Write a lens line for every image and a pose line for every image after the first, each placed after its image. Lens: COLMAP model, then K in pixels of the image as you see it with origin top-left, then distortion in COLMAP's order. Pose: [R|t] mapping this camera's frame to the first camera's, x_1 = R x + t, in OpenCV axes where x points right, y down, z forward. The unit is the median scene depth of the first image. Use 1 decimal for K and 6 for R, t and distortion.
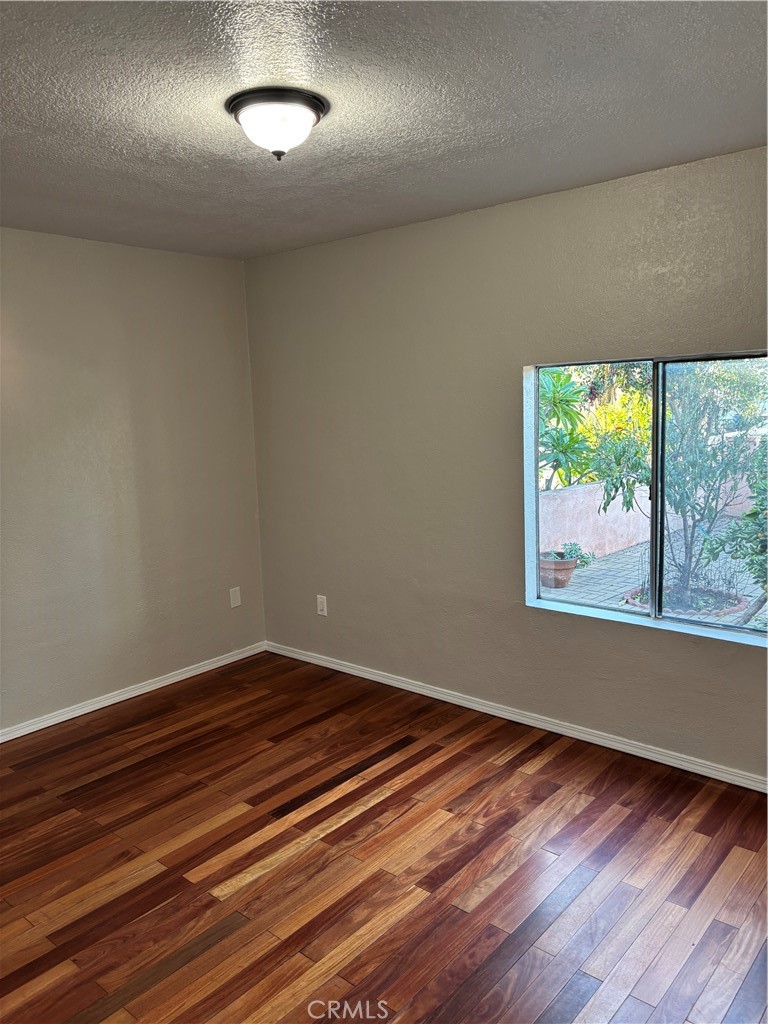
lens RADIAL K [[773.0, 0, 384.2], [0, 773.0, 514.2], [0, 0, 1]] dist [0.042195, -0.040446]
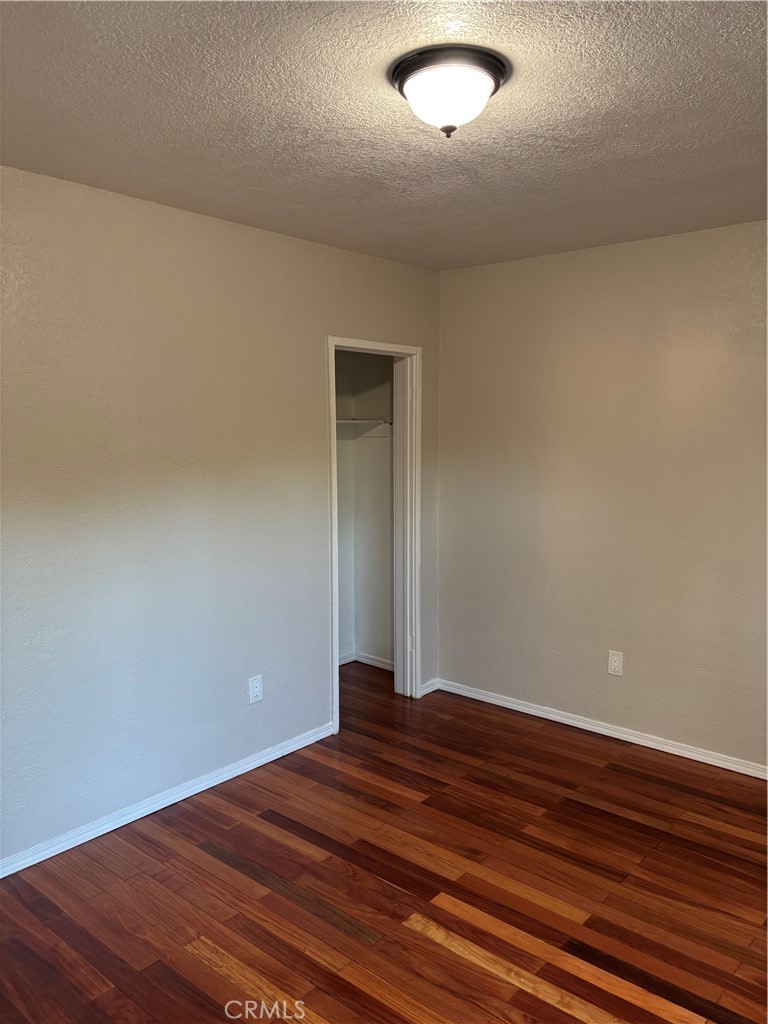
lens RADIAL K [[773.0, 0, 384.1], [0, 773.0, 507.9], [0, 0, 1]] dist [0.042195, -0.040446]
pose [[-0.003269, 0.139533, -0.990212, 0.614633], [-0.143714, 0.979872, 0.138550, -0.134273], [0.989614, 0.142760, 0.016850, 0.786413]]
